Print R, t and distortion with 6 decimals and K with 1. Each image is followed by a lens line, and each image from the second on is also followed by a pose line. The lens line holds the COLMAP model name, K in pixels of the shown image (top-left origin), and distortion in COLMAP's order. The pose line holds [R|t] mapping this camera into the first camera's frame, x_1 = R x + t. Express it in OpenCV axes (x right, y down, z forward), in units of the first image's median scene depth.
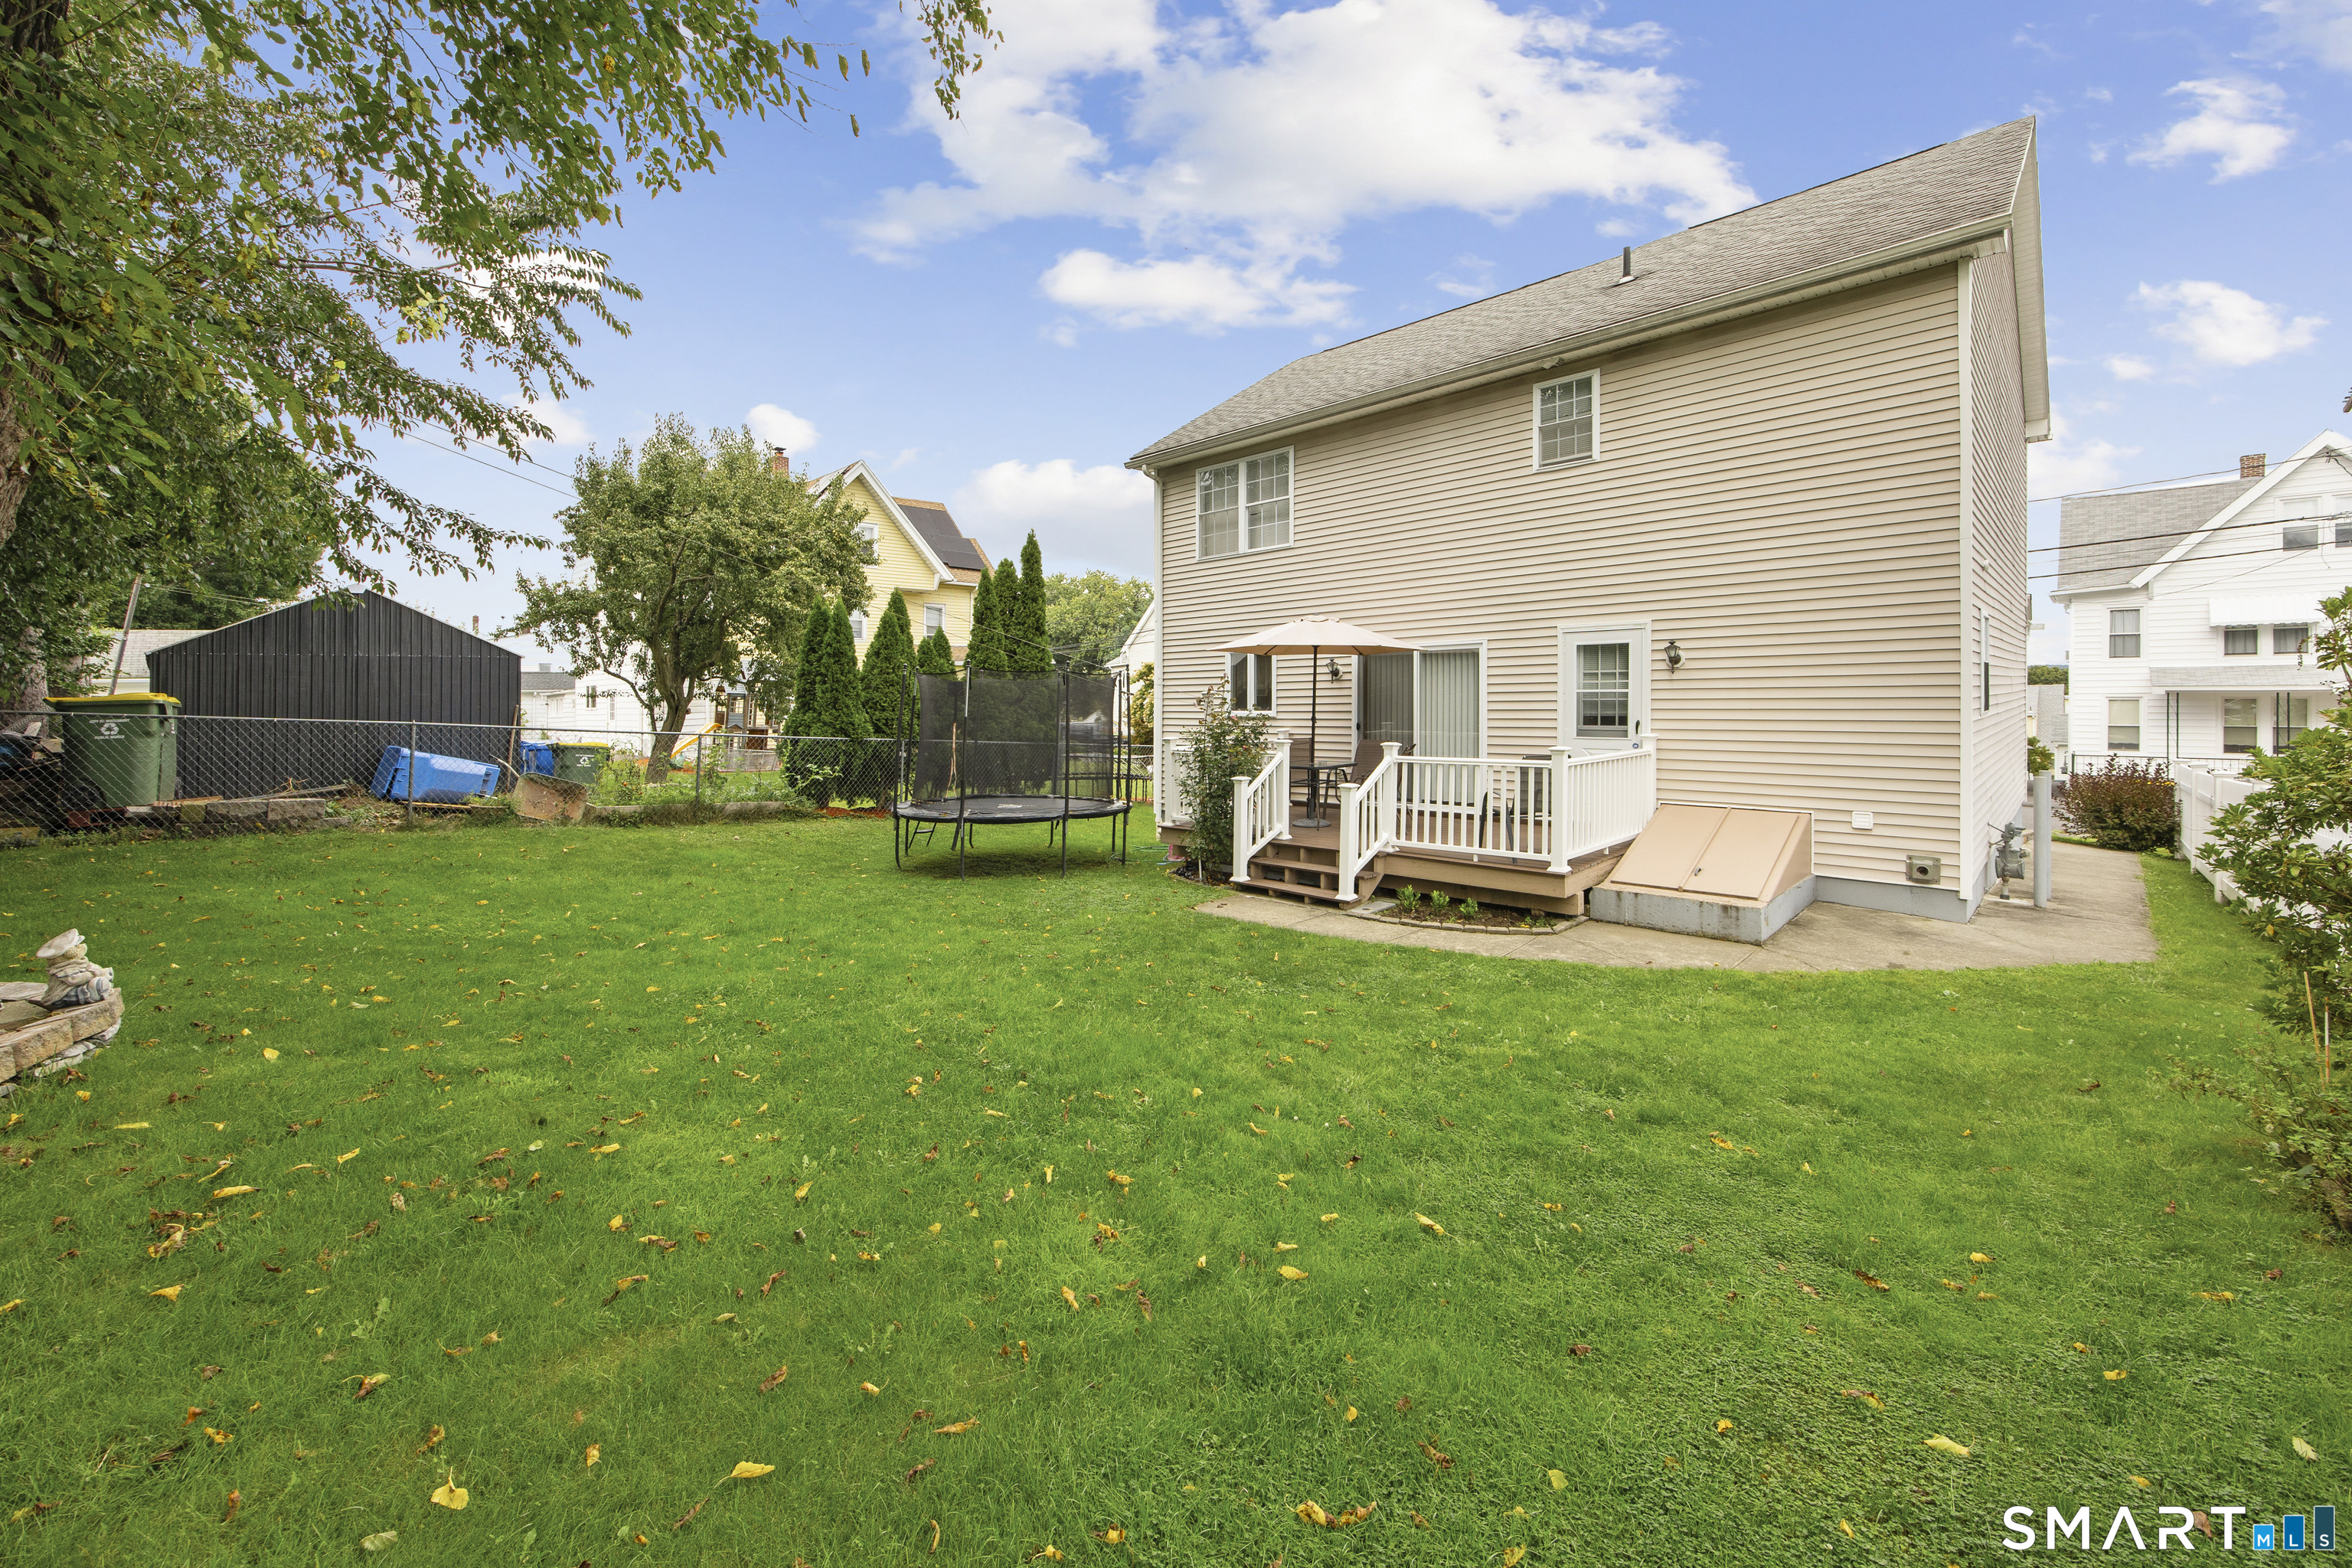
lens RADIAL K [[924.5, 0, 1179.3], [0, 924.5, 761.7], [0, 0, 1]] dist [-0.001555, -0.000140]
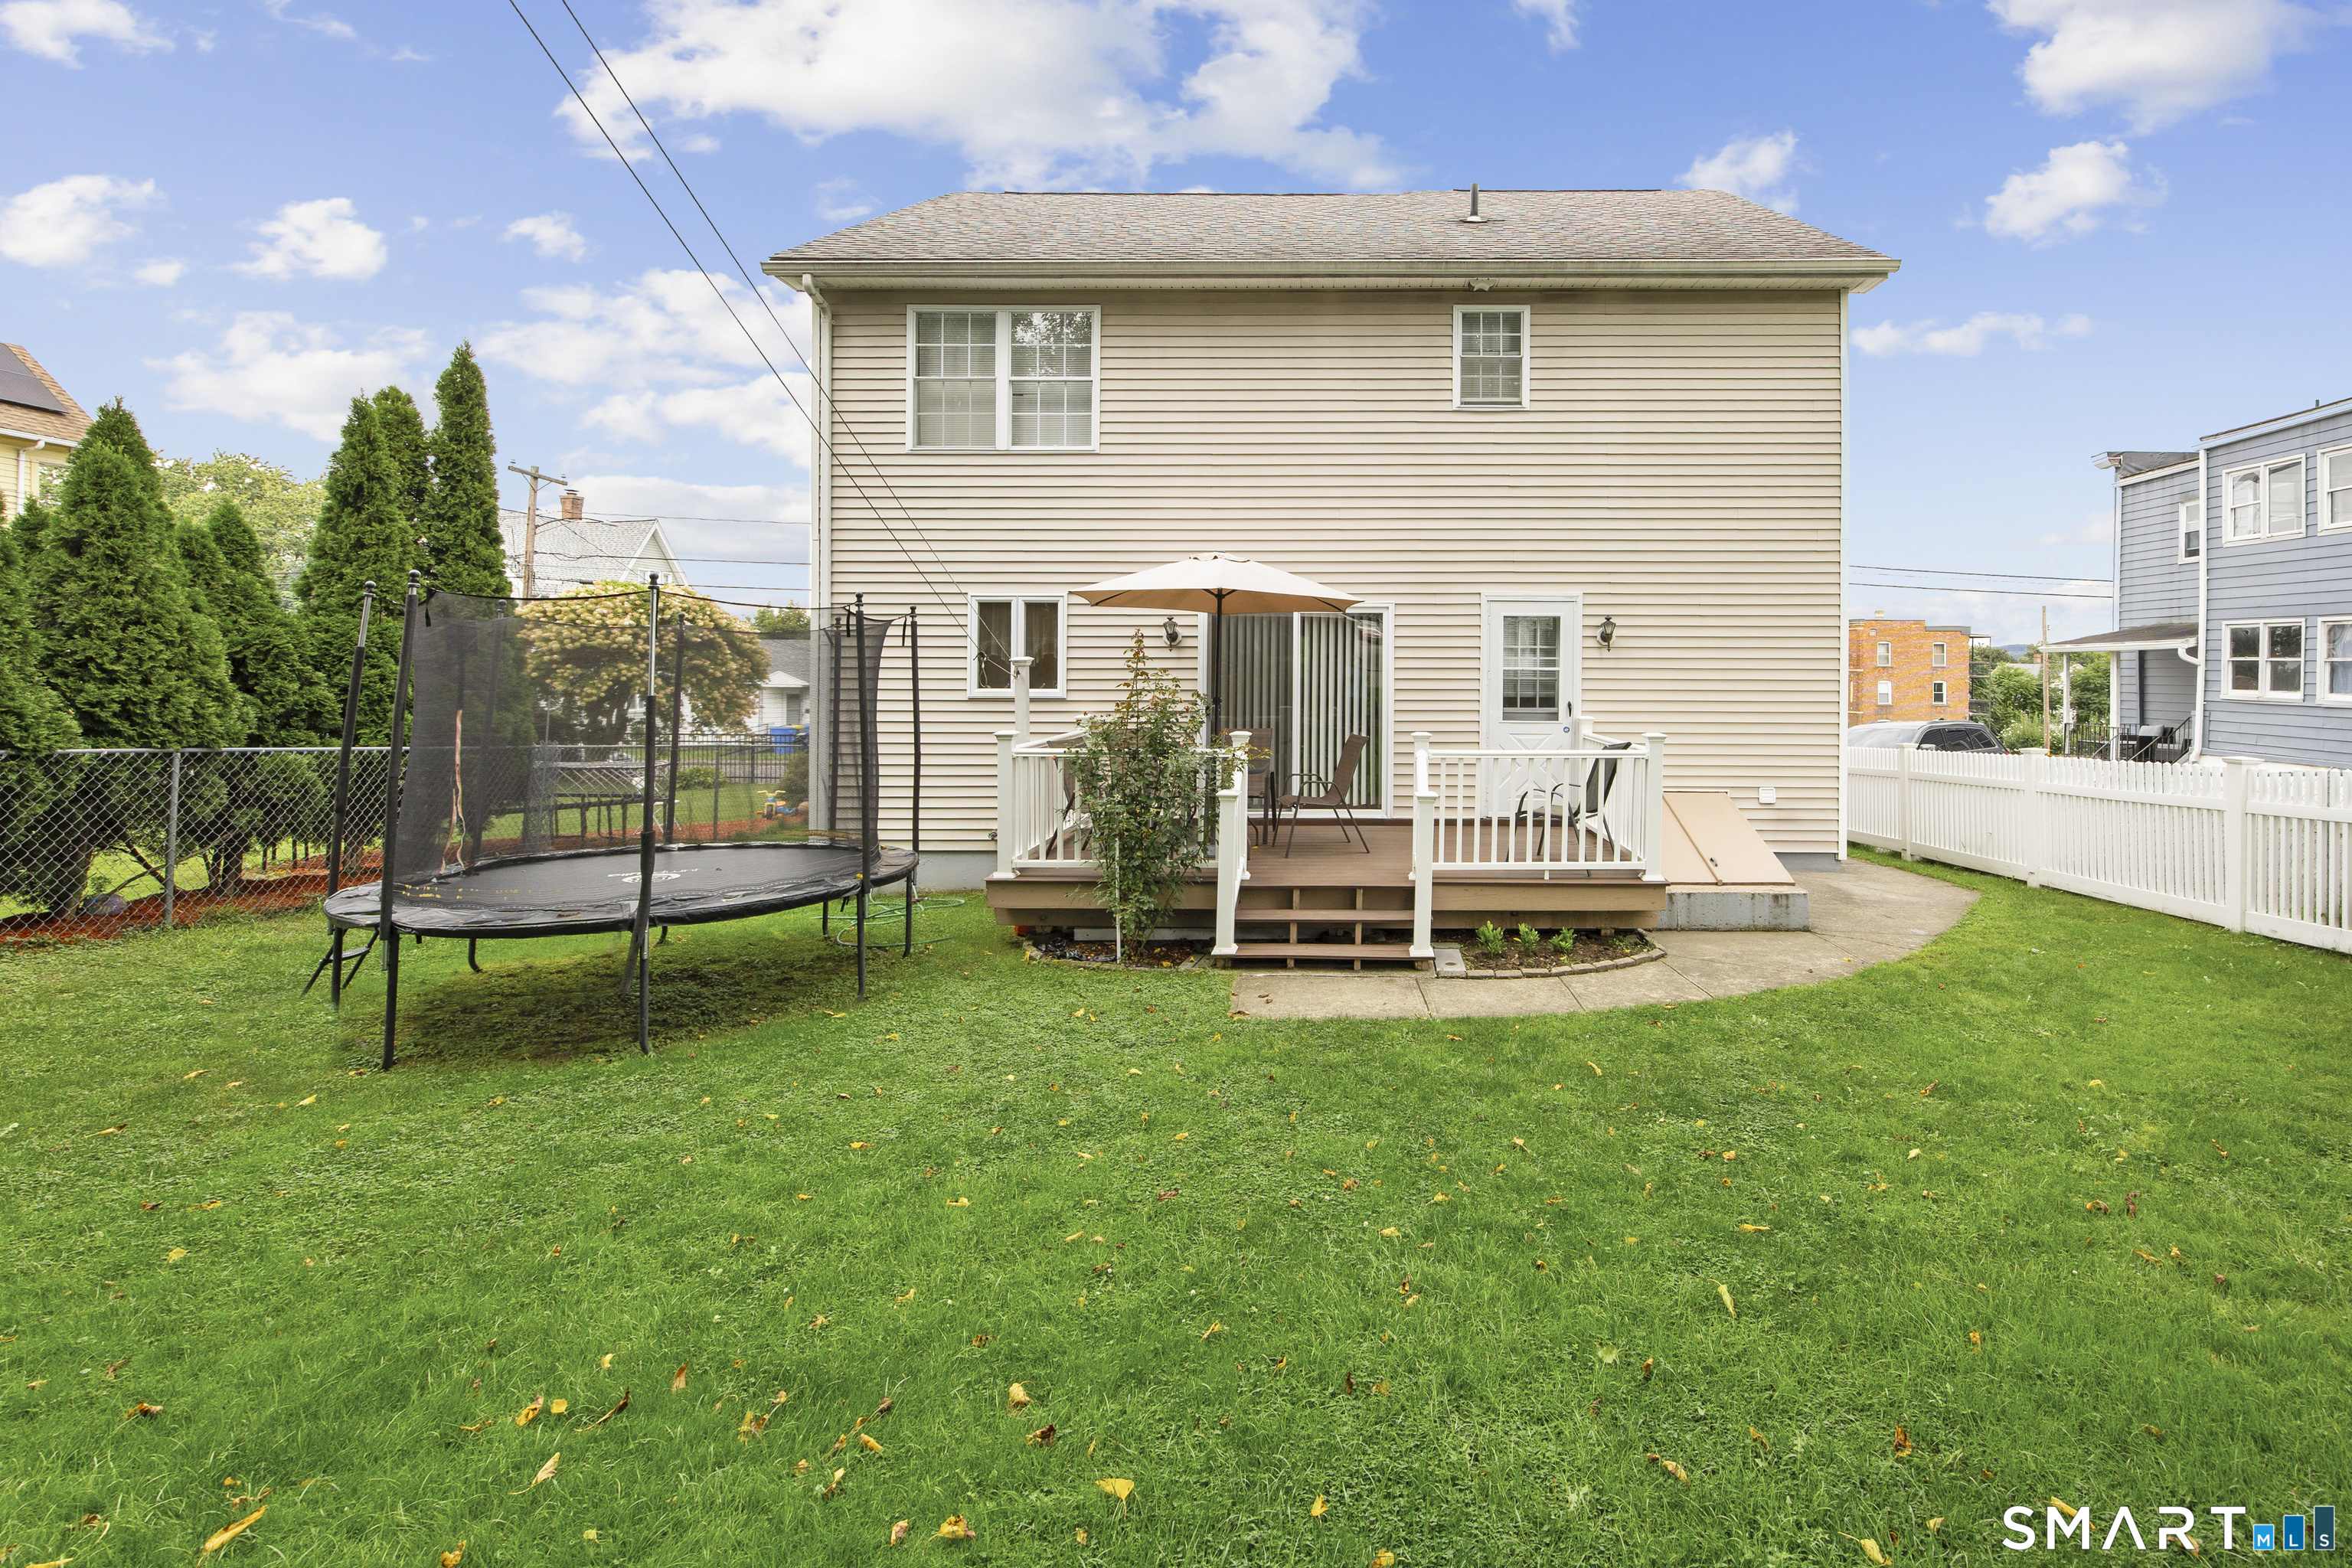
lens RADIAL K [[993.0, 0, 1175.7], [0, 993.0, 733.4], [0, 0, 1]] dist [-0.001409, 0.000046]
pose [[0.721398, -0.023021, 0.692137, -0.443933], [0.033116, 0.999451, -0.001273, -0.023975], [-0.691728, 0.023839, 0.721765, 0.535985]]
